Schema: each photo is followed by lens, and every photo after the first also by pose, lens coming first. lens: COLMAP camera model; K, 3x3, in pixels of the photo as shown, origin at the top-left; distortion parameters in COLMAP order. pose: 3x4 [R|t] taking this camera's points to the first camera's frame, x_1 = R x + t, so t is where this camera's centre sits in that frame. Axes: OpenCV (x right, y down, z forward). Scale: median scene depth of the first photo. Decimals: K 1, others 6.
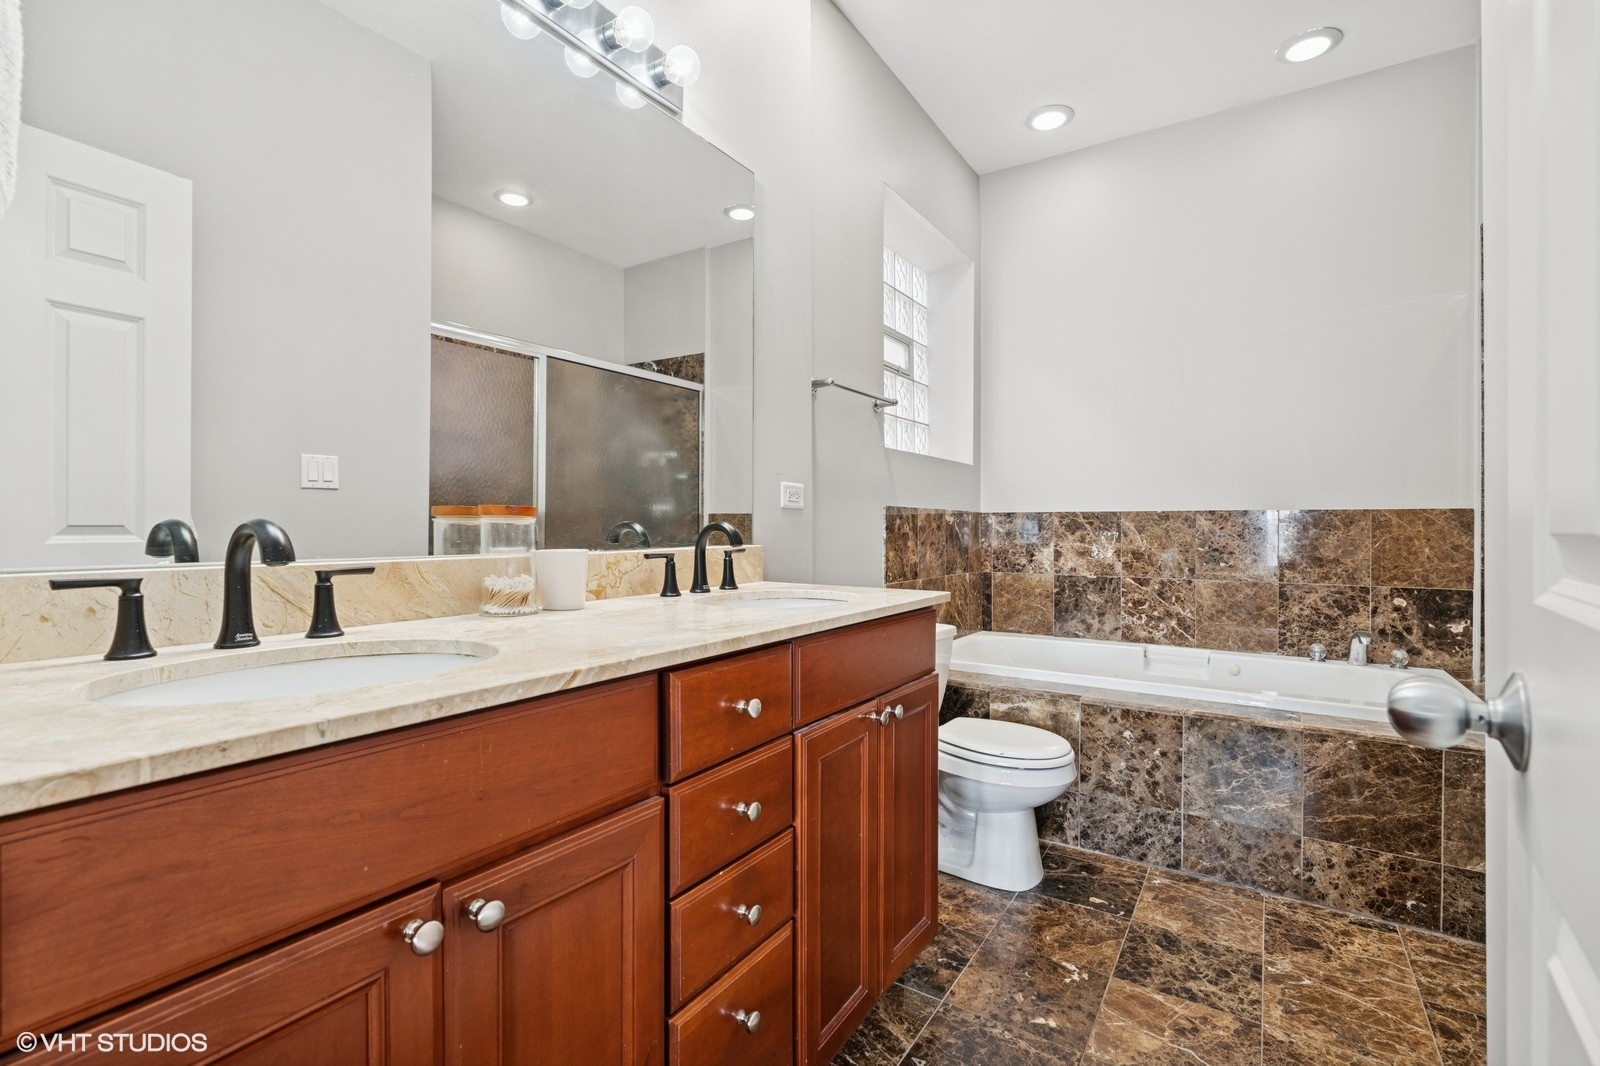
lens RADIAL K [[731.1, 0, 795.6], [0, 731.1, 530.7], [0, 0, 1]] dist [-0.007878, 0.002352]
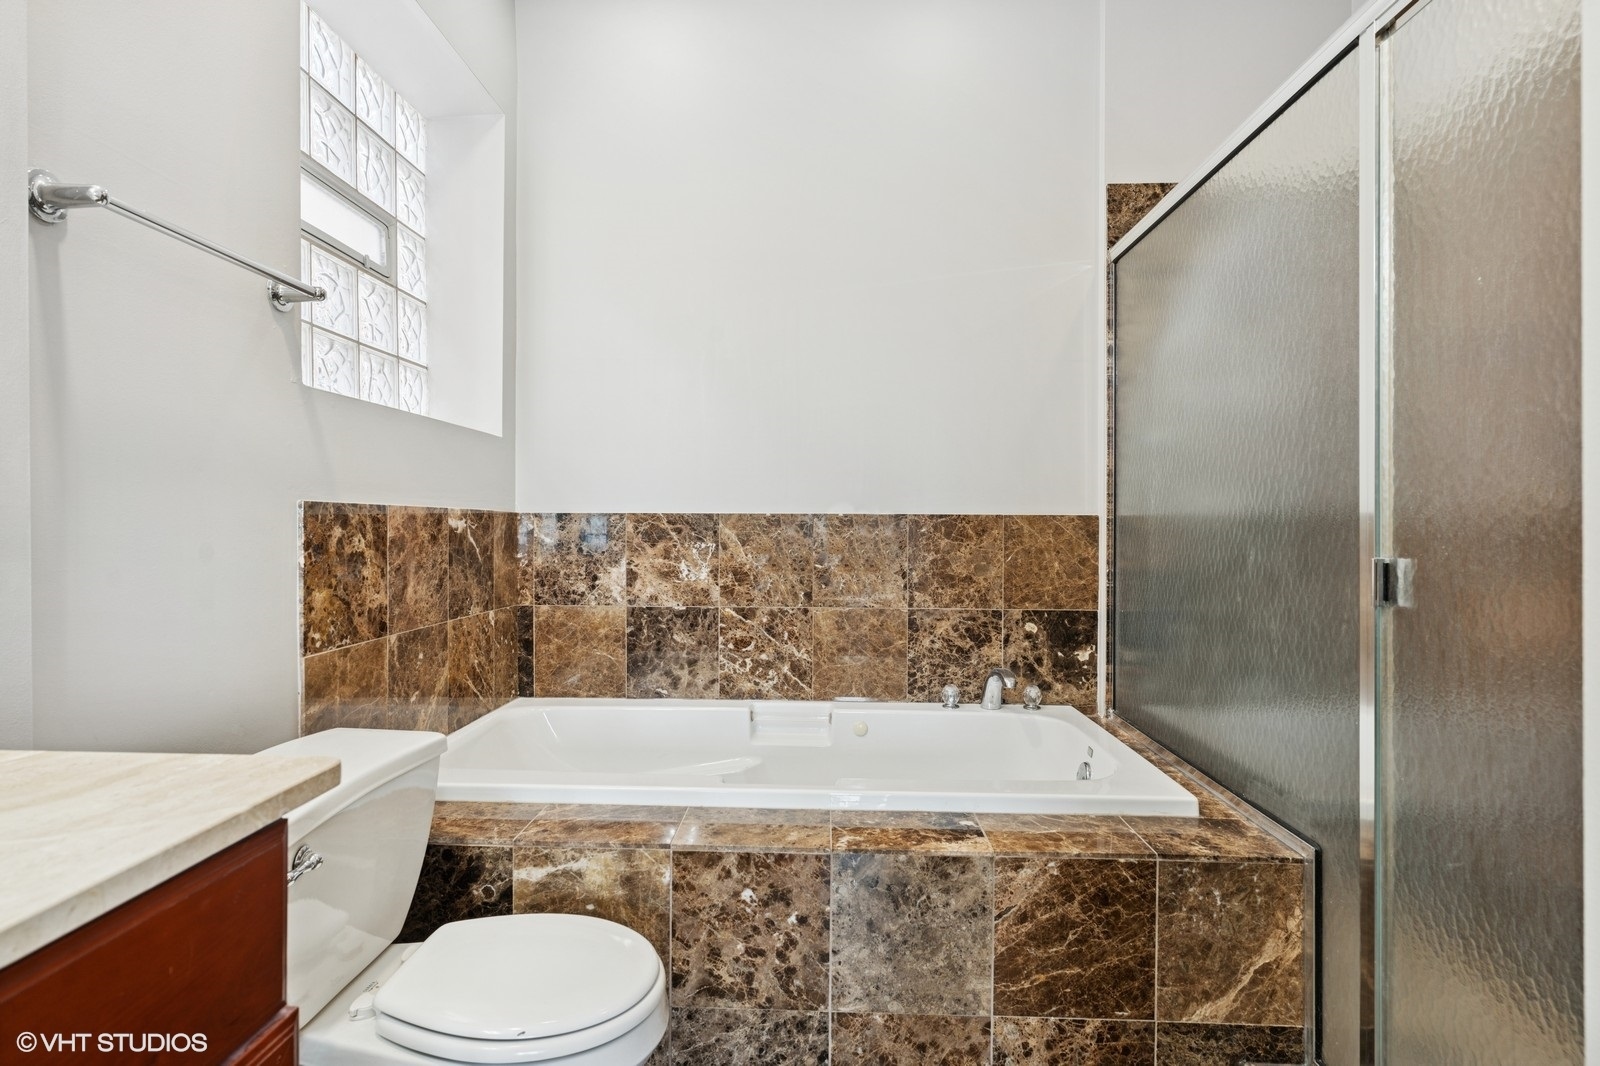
lens RADIAL K [[811.2, 0, 793.7], [0, 811.2, 531.8], [0, 0, 1]] dist [-0.010264, 0.000215]
pose [[0.856111, -0.003100, 0.516783, 0.125576], [-0.000273, 0.999979, 0.006450, -0.016551], [-0.516793, -0.005663, 0.856092, 0.354179]]
